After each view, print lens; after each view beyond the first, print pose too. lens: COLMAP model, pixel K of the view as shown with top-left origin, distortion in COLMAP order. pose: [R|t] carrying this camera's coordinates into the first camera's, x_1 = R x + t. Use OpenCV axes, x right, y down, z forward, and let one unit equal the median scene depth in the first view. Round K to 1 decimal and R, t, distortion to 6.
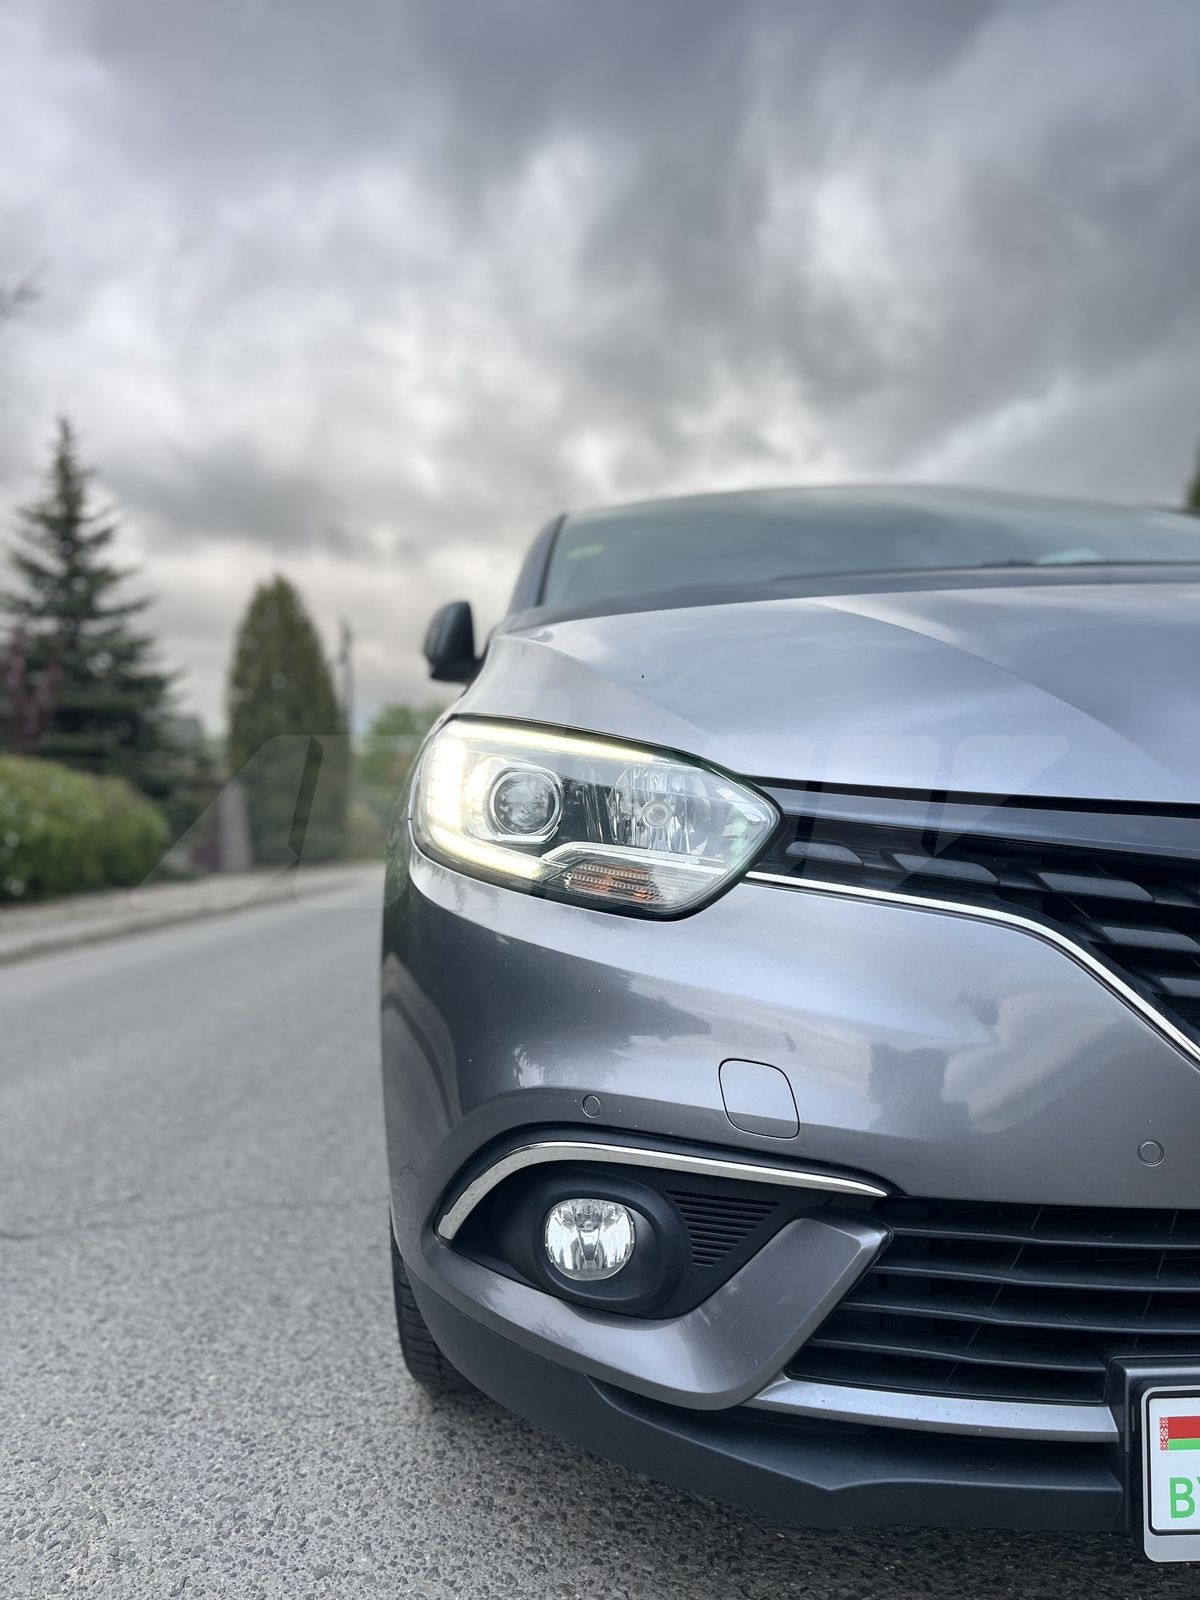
lens RADIAL K [[1208.0, 0, 601.2], [0, 1208.0, 804.2], [0, 0, 1]] dist [0.054717, -0.072577]
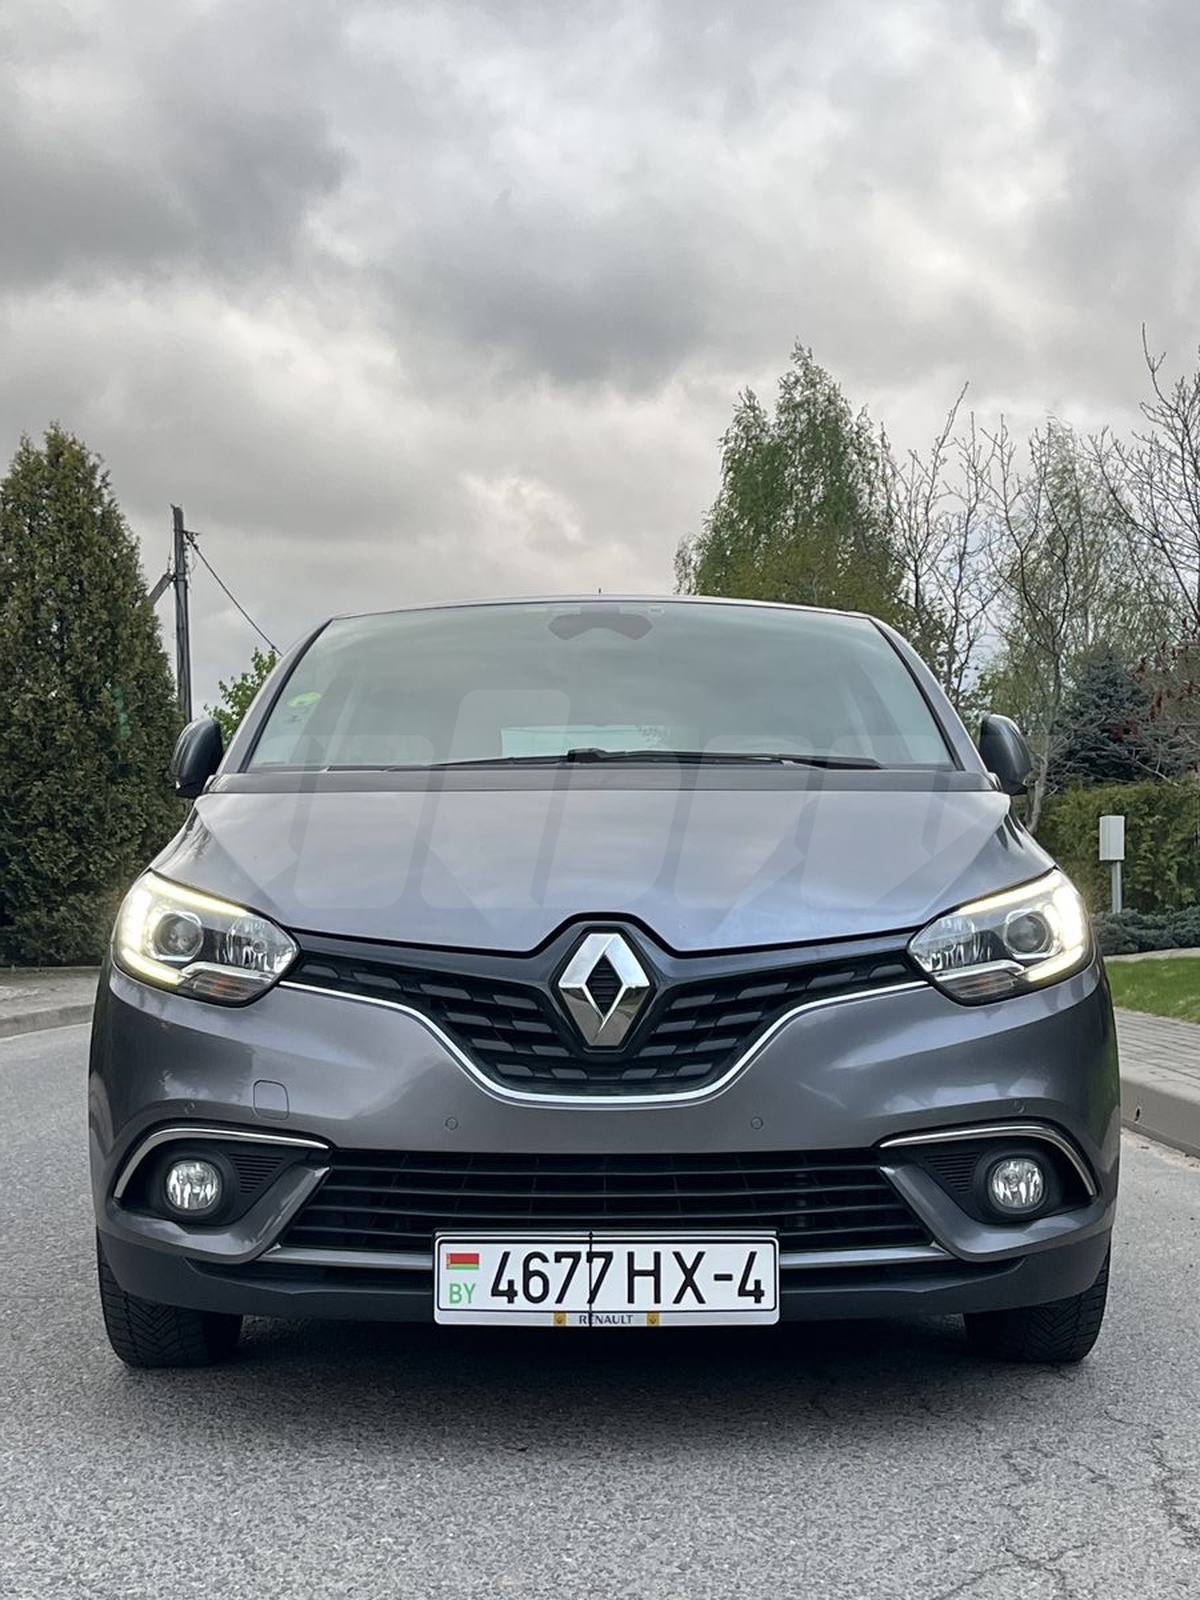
lens RADIAL K [[2387.1, 0, 600.0], [0, 2387.1, 797.1], [0, 0, 1]] dist [0.097036, 0.000000]
pose [[0.999185, 0.013069, -0.038197, 0.635190], [-0.013756, 0.999747, -0.017782, -0.140849], [0.037955, 0.018293, 0.999112, -2.218569]]
